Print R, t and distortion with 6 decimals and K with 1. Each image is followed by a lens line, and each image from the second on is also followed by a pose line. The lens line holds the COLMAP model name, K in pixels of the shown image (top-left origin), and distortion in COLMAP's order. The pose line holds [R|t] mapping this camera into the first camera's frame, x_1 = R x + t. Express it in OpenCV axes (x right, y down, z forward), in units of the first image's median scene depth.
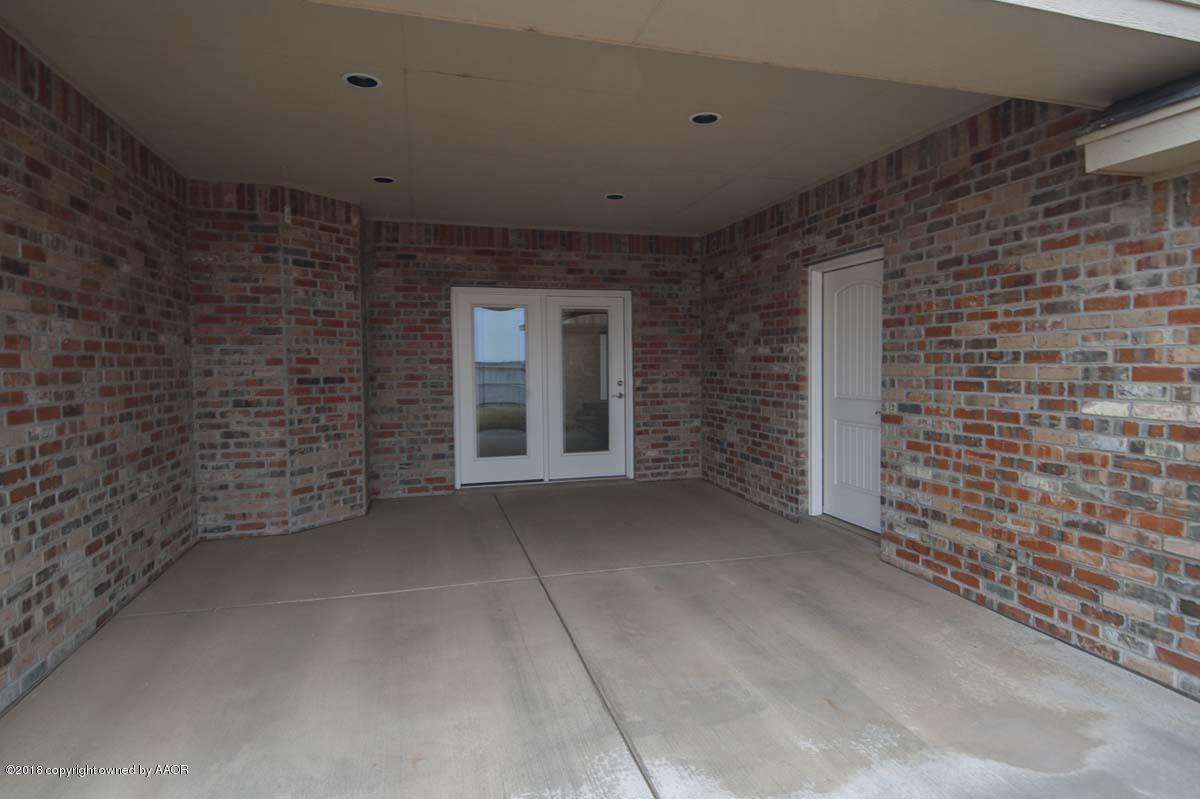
lens RADIAL K [[618.9, 0, 638.7], [0, 618.9, 381.3], [0, 0, 1]] dist [0.050538, -0.048440]
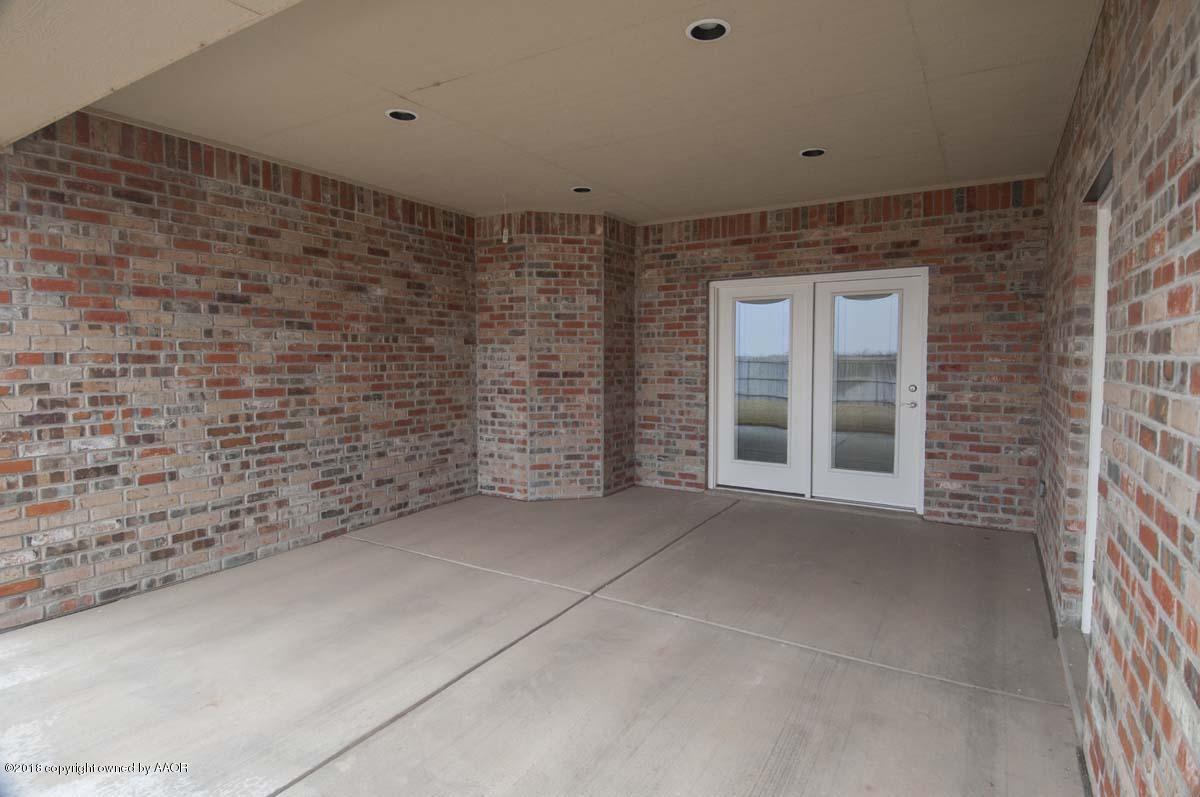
lens RADIAL K [[618.9, 0, 638.7], [0, 618.9, 380.3], [0, 0, 1]] dist [0.050538, -0.048440]
pose [[0.692127, 0.038182, -0.720765, 0.399710], [-0.029221, 0.999263, 0.024876, -0.022025], [0.721184, 0.003844, 0.692733, 0.296141]]
